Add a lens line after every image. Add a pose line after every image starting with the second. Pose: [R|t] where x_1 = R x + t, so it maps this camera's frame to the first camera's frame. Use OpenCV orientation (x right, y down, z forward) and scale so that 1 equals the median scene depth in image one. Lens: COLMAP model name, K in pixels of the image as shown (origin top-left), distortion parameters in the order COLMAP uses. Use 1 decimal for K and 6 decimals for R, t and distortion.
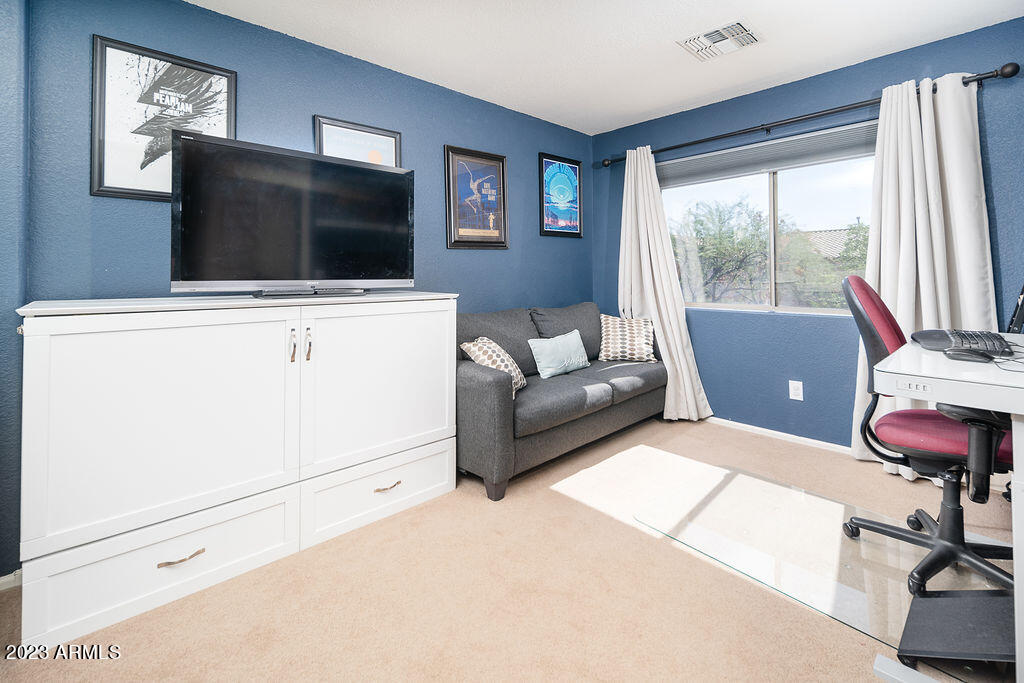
lens RADIAL K [[456.7, 0, 513.7], [0, 456.7, 288.9], [0, 0, 1]] dist [0.000654, 0.000373]
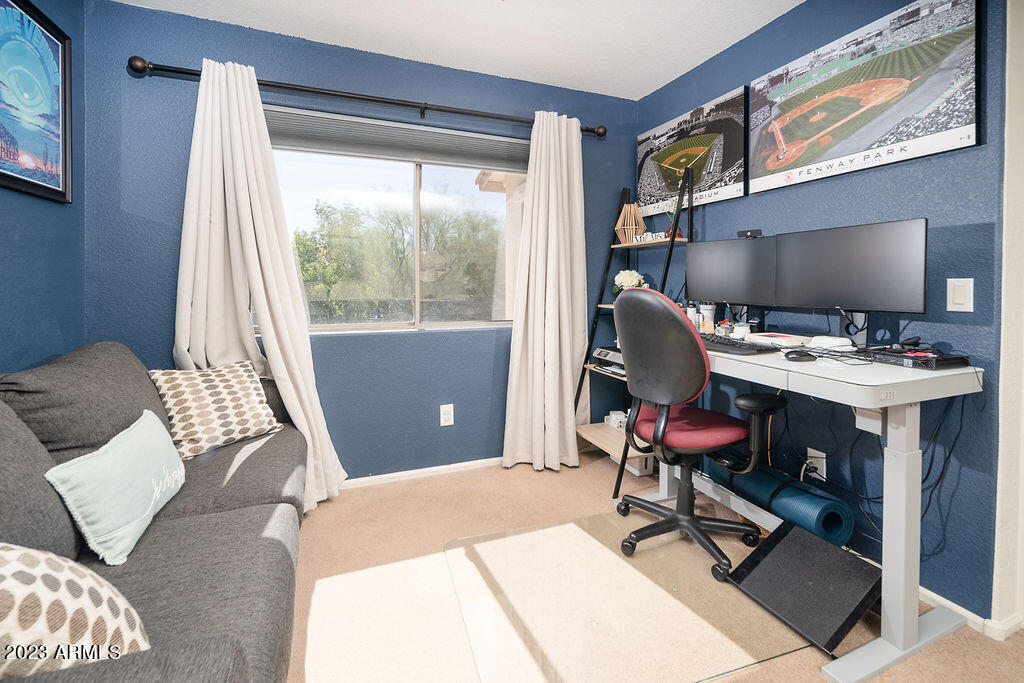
lens RADIAL K [[456.7, 0, 513.7], [0, 456.7, 288.9], [0, 0, 1]] dist [0.000654, 0.000373]
pose [[0.359776, -0.005169, 0.933024, -0.151760], [0.019310, 0.999812, -0.001907, -0.018473], [-0.932839, 0.018703, 0.359808, 0.506196]]
